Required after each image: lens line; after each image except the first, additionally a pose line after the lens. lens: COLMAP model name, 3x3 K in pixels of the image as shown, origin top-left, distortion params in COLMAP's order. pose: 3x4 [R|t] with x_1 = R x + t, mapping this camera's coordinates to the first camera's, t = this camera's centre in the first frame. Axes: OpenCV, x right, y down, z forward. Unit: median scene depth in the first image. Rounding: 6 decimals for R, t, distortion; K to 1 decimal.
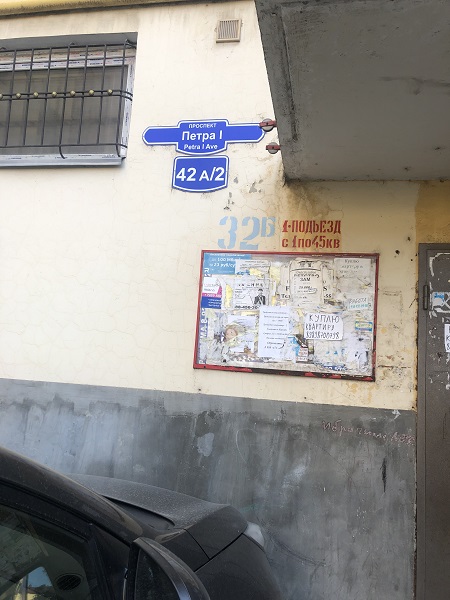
lens RADIAL K [[491.1, 0, 224.5], [0, 491.1, 299.1], [0, 0, 1]] dist [0.003942, -0.000380]
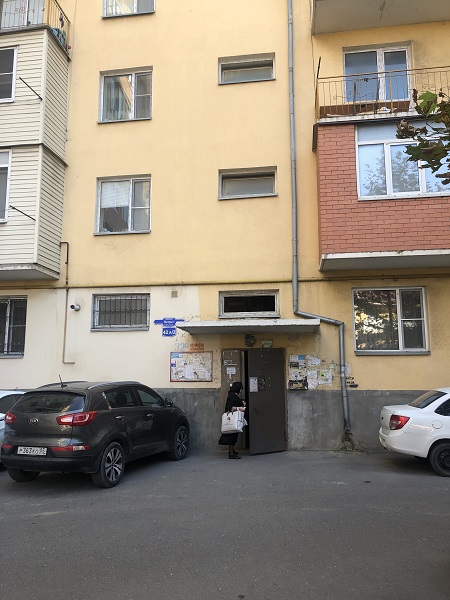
lens RADIAL K [[491.1, 0, 226.2], [0, 491.1, 300.7], [0, 0, 1]] dist [0.003942, -0.000380]
pose [[0.997461, -0.059554, 0.039050, 0.290729], [0.061309, 0.997086, -0.045385, -0.326418], [-0.036233, 0.047664, 0.998206, -3.212783]]
